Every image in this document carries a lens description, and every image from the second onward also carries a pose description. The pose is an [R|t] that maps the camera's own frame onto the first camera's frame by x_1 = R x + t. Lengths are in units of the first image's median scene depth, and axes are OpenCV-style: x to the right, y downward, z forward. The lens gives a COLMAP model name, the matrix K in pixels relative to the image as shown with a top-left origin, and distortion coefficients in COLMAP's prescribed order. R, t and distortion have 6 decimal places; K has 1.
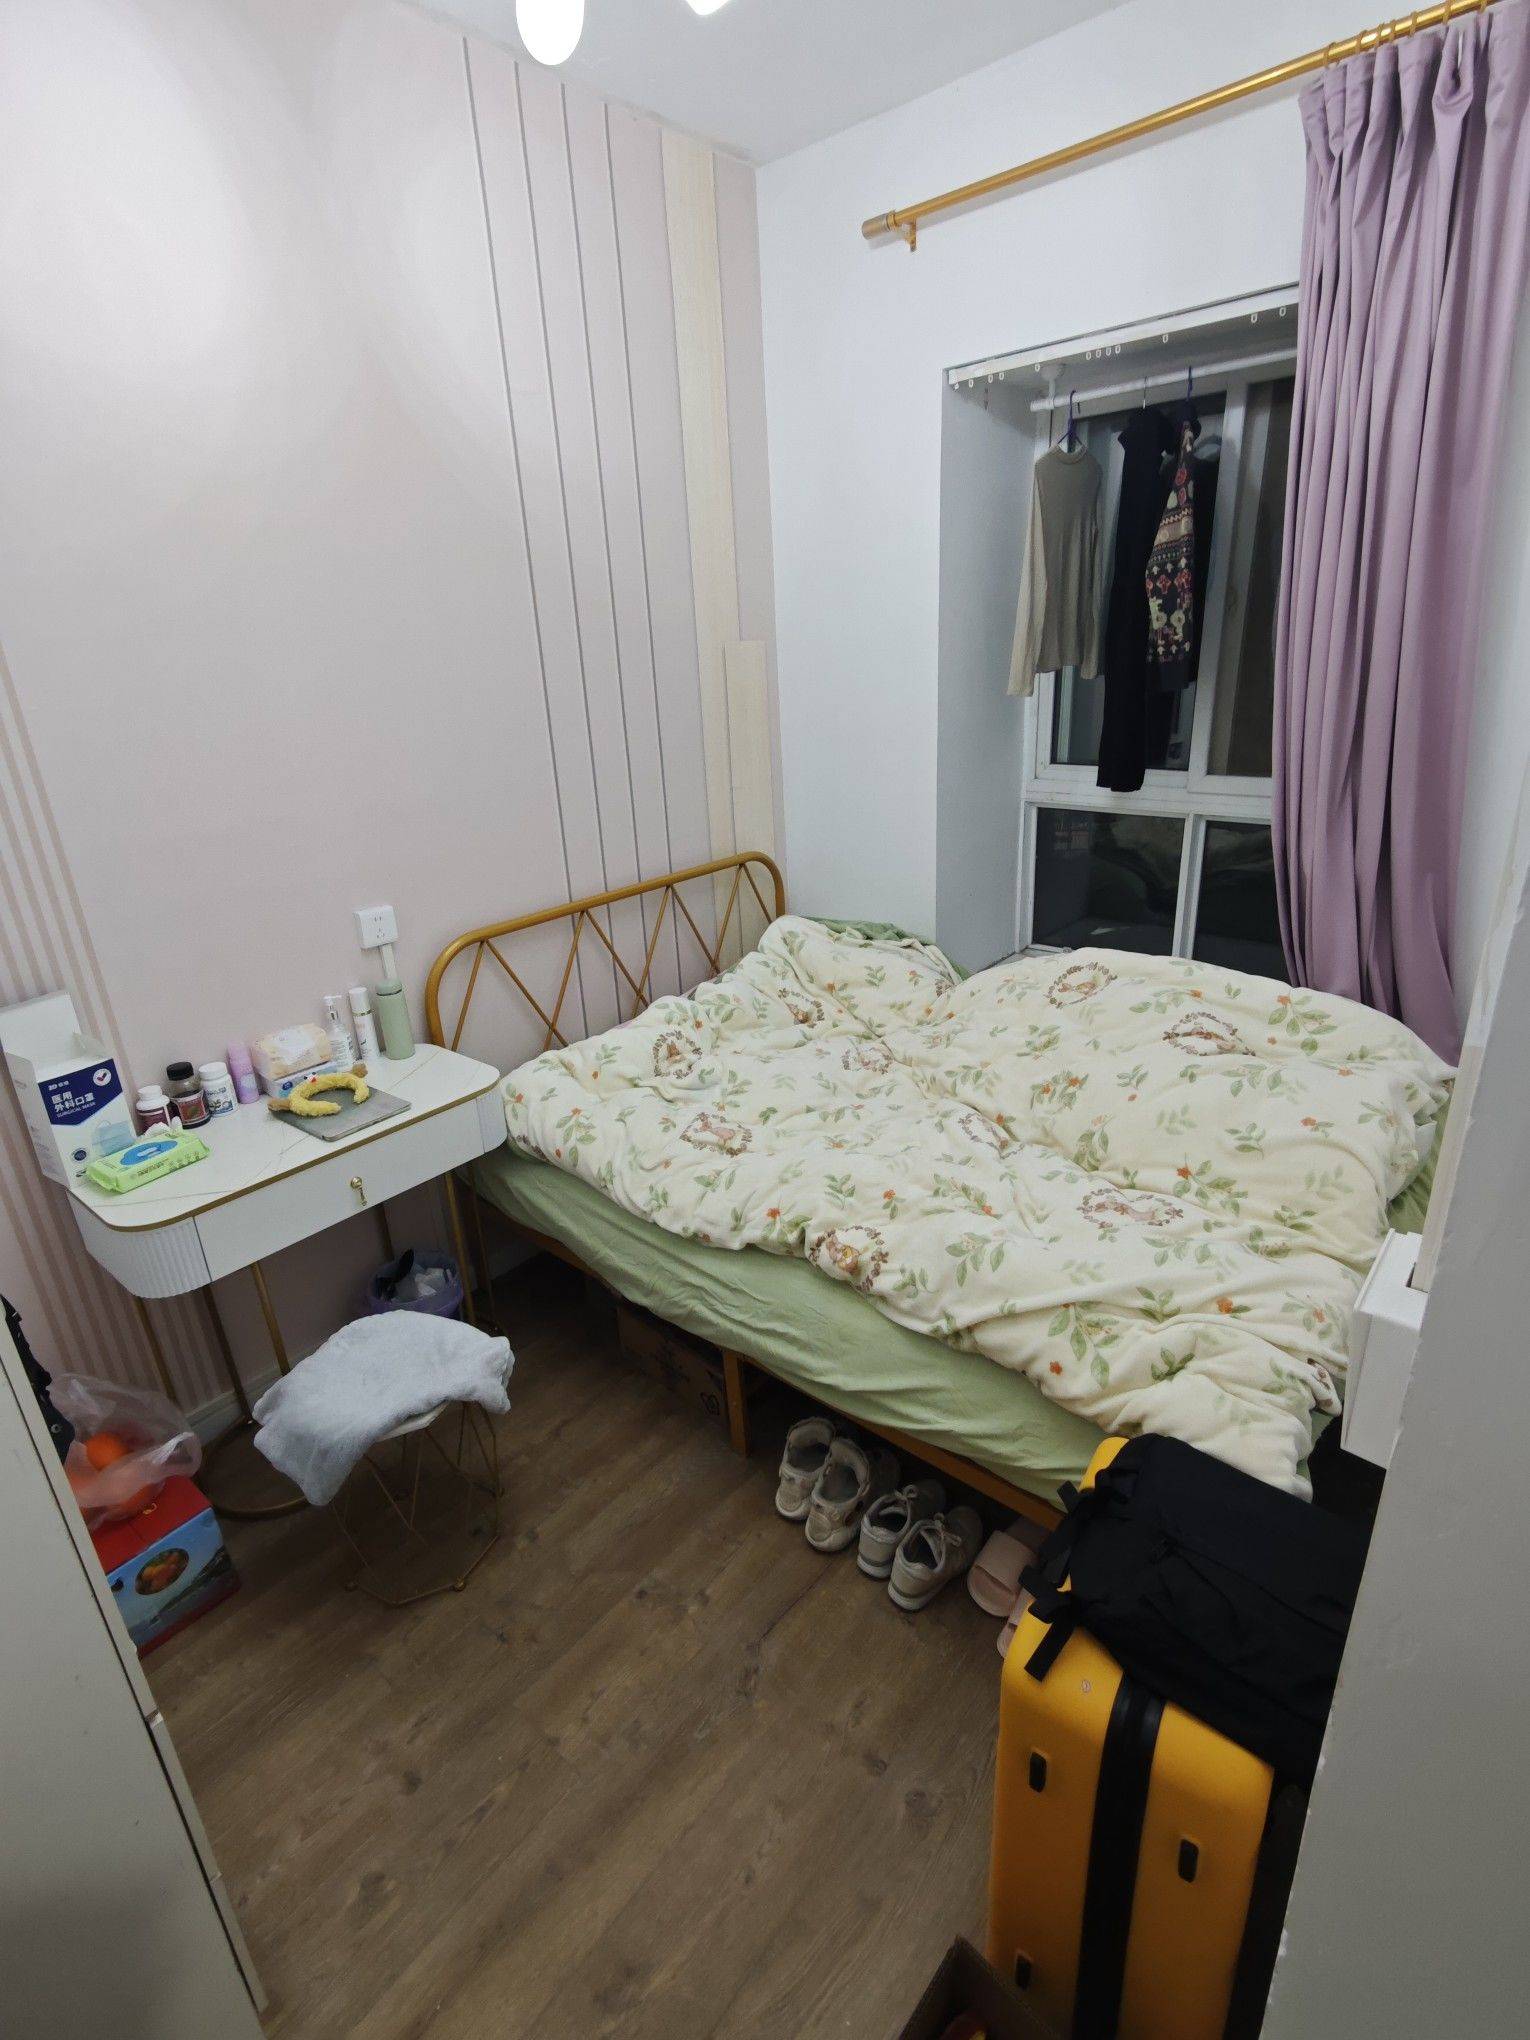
lens RADIAL K [[987.5, 0, 765.0], [0, 987.5, 1020.0], [0, 0, 1]] dist [-0.023305, -0.000102]
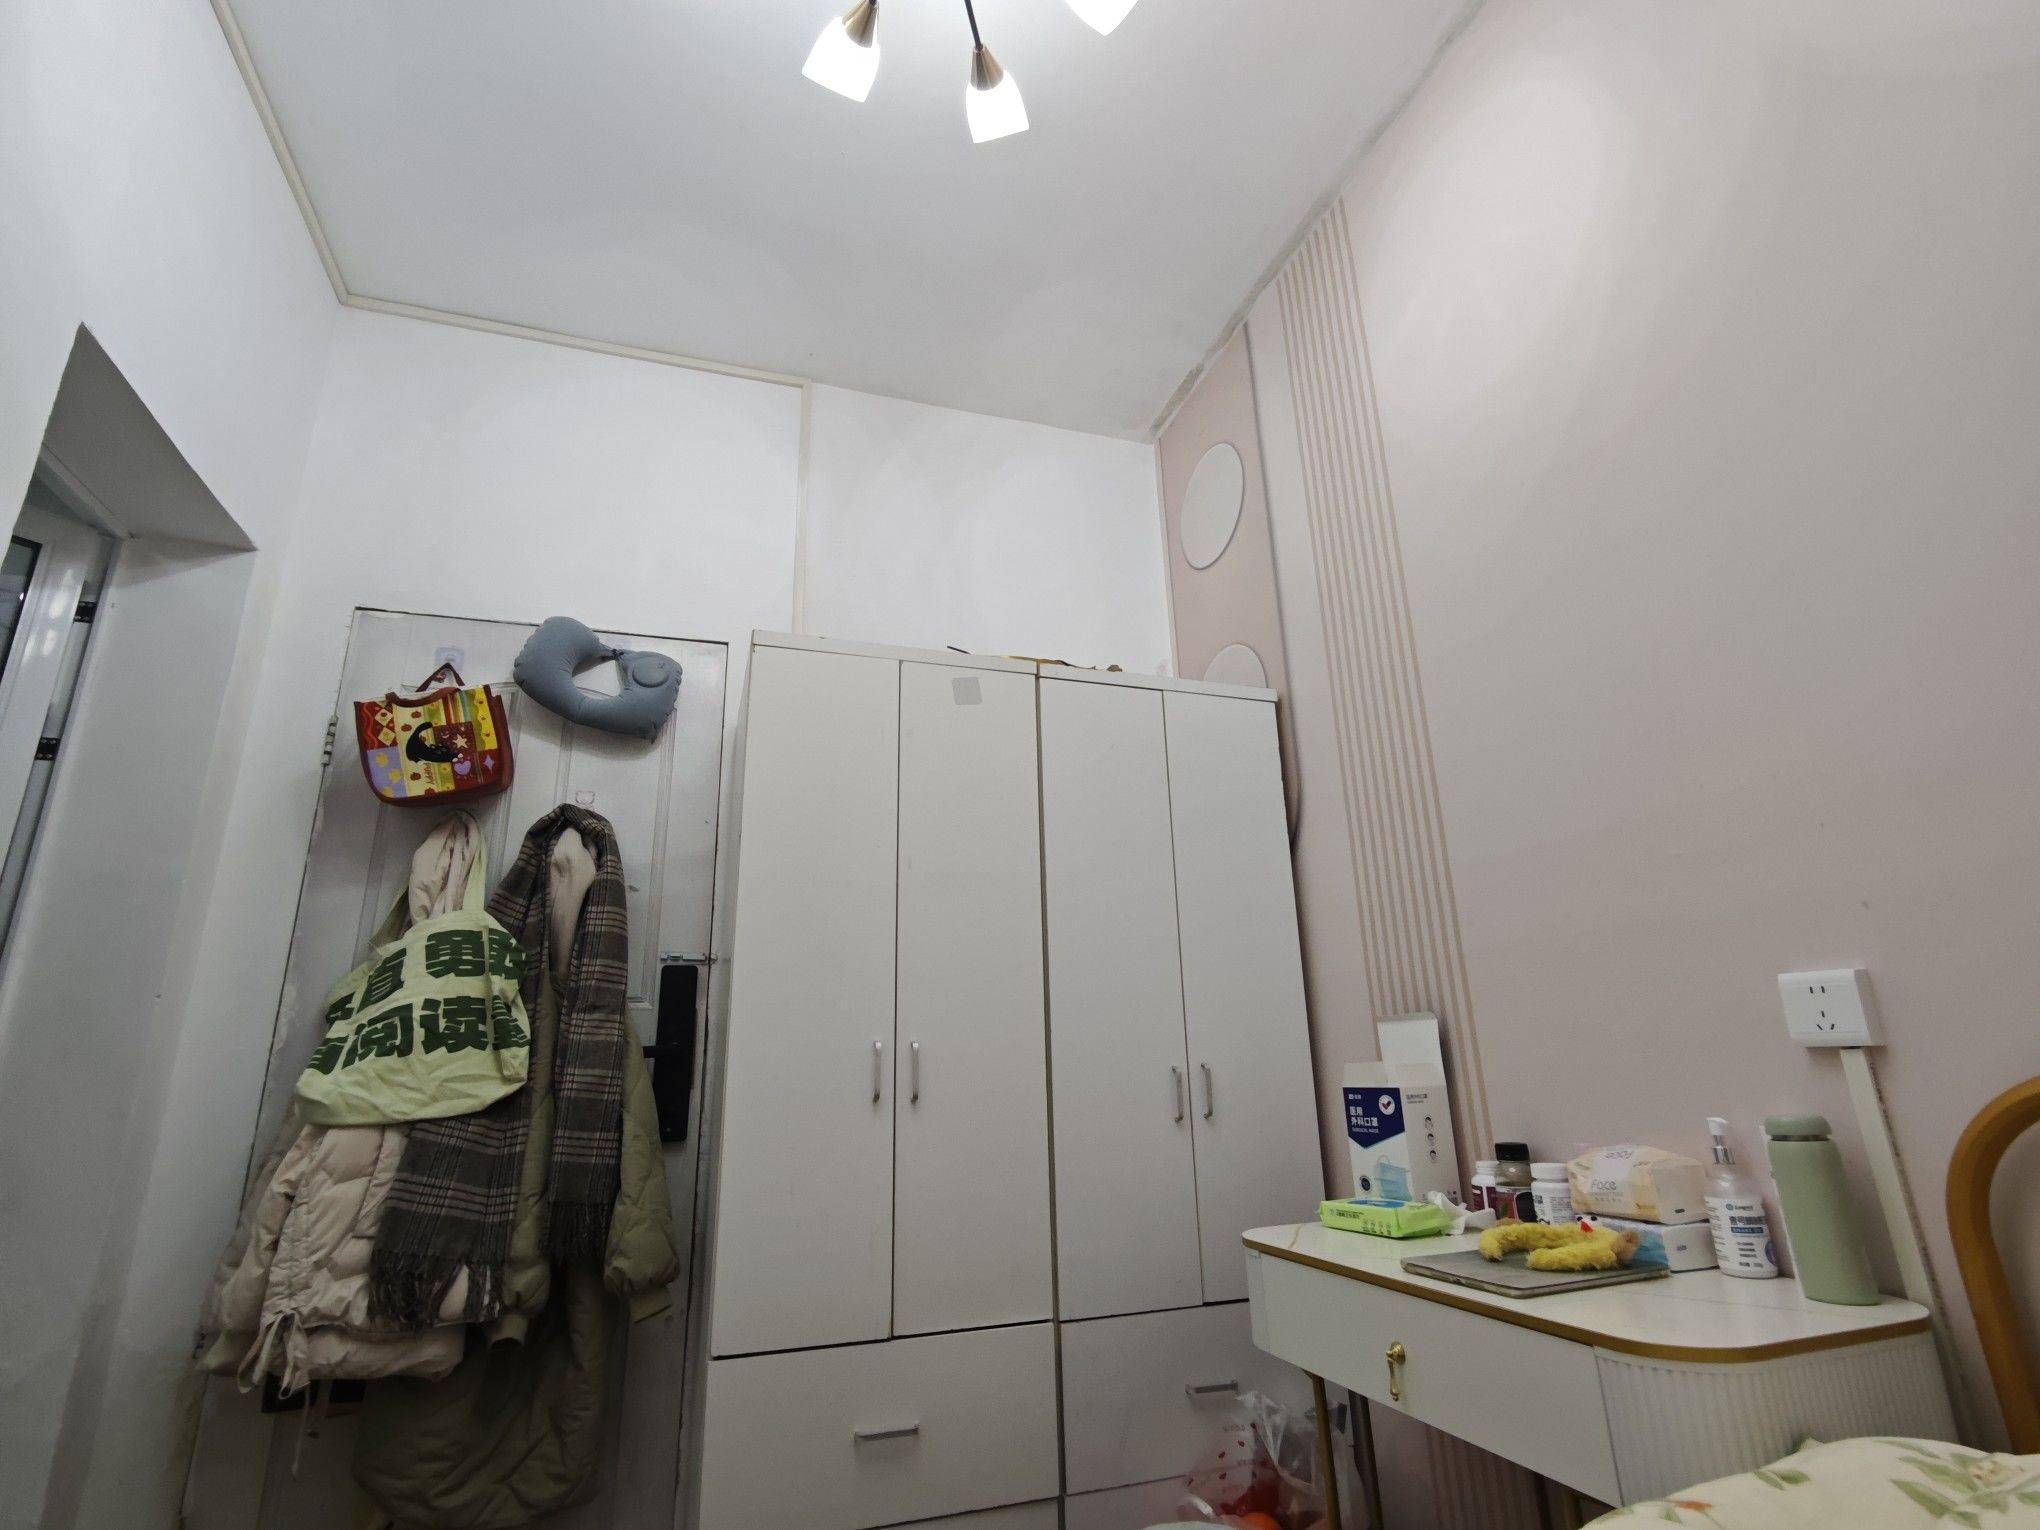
lens RADIAL K [[987.5, 0, 1020.0], [0, 987.5, 765.0], [0, 0, 1]] dist [-0.023305, -0.000102]
pose [[-0.506570, -0.195180, -0.839816, 0.315961], [-0.256953, 0.963955, -0.069039, -0.094404], [0.823020, 0.180820, -0.538463, 1.152274]]
